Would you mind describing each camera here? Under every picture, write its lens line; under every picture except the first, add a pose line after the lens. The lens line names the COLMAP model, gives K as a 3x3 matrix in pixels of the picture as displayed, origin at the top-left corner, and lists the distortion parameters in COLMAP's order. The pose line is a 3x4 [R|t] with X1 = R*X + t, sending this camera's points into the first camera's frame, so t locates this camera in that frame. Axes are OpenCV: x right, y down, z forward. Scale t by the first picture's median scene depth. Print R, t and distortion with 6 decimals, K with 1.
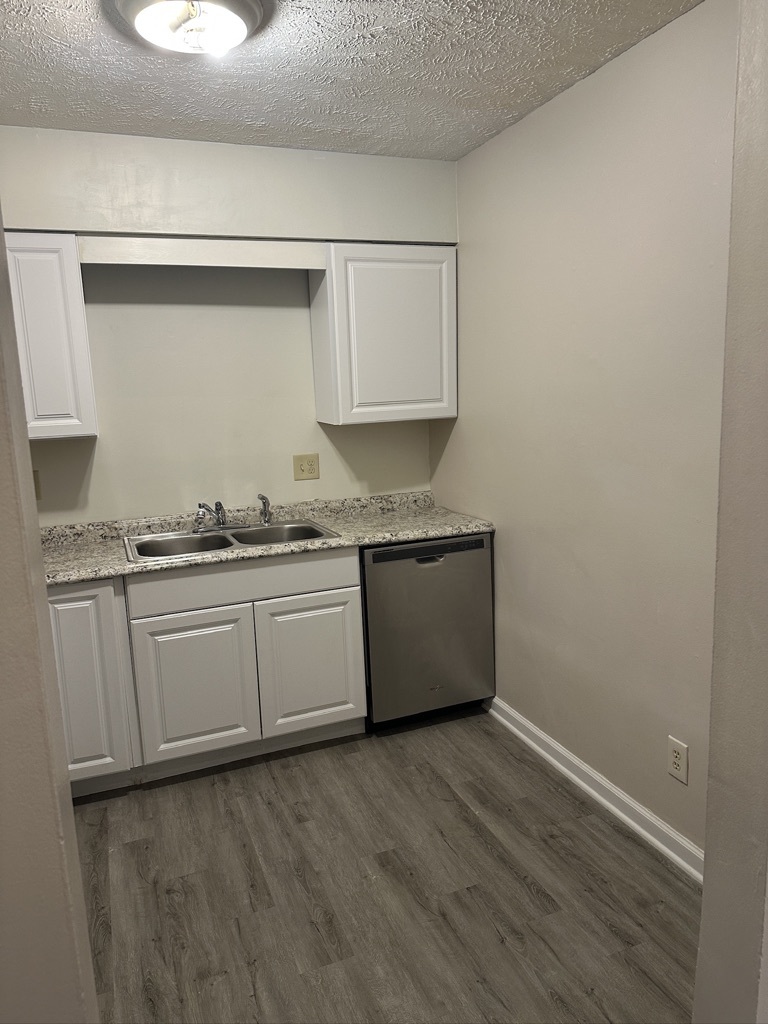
lens RADIAL K [[714.8, 0, 386.9], [0, 714.8, 512.4], [0, 0, 1]] dist [0.017987, -0.033511]
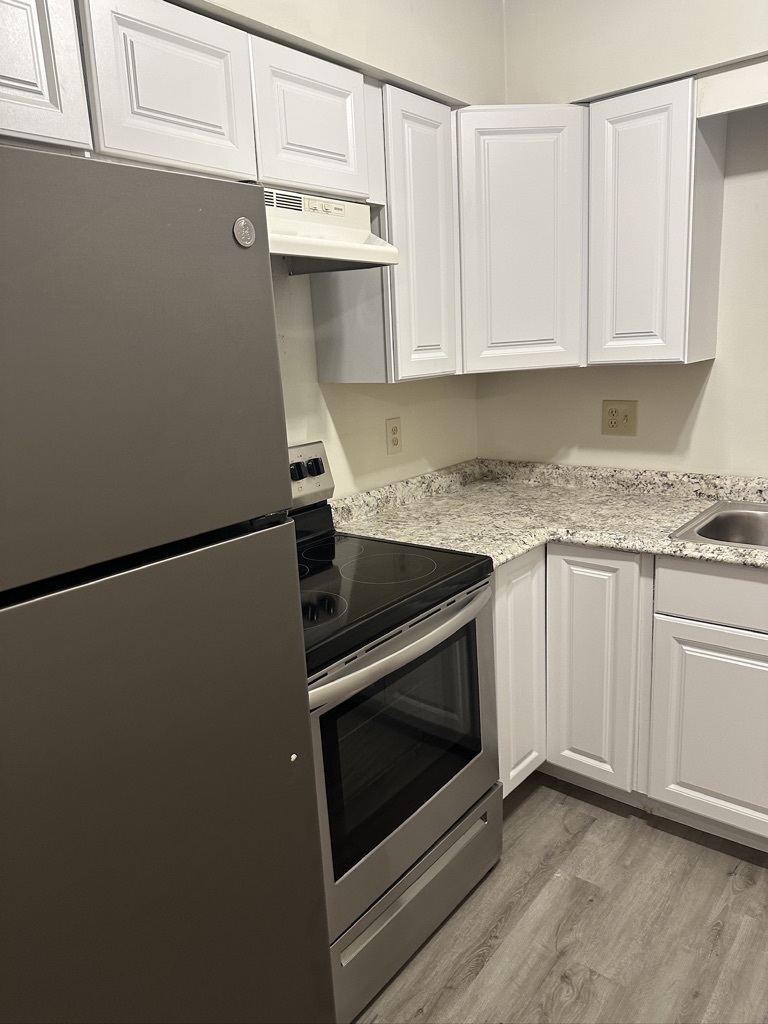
lens RADIAL K [[714.8, 0, 386.3], [0, 714.8, 512.2], [0, 0, 1]] dist [0.017987, -0.033511]
pose [[0.488460, 0.211532, -0.846558, 0.118373], [-0.113195, 0.977335, 0.178897, -0.055554], [0.865213, 0.008442, 0.501334, 0.385210]]
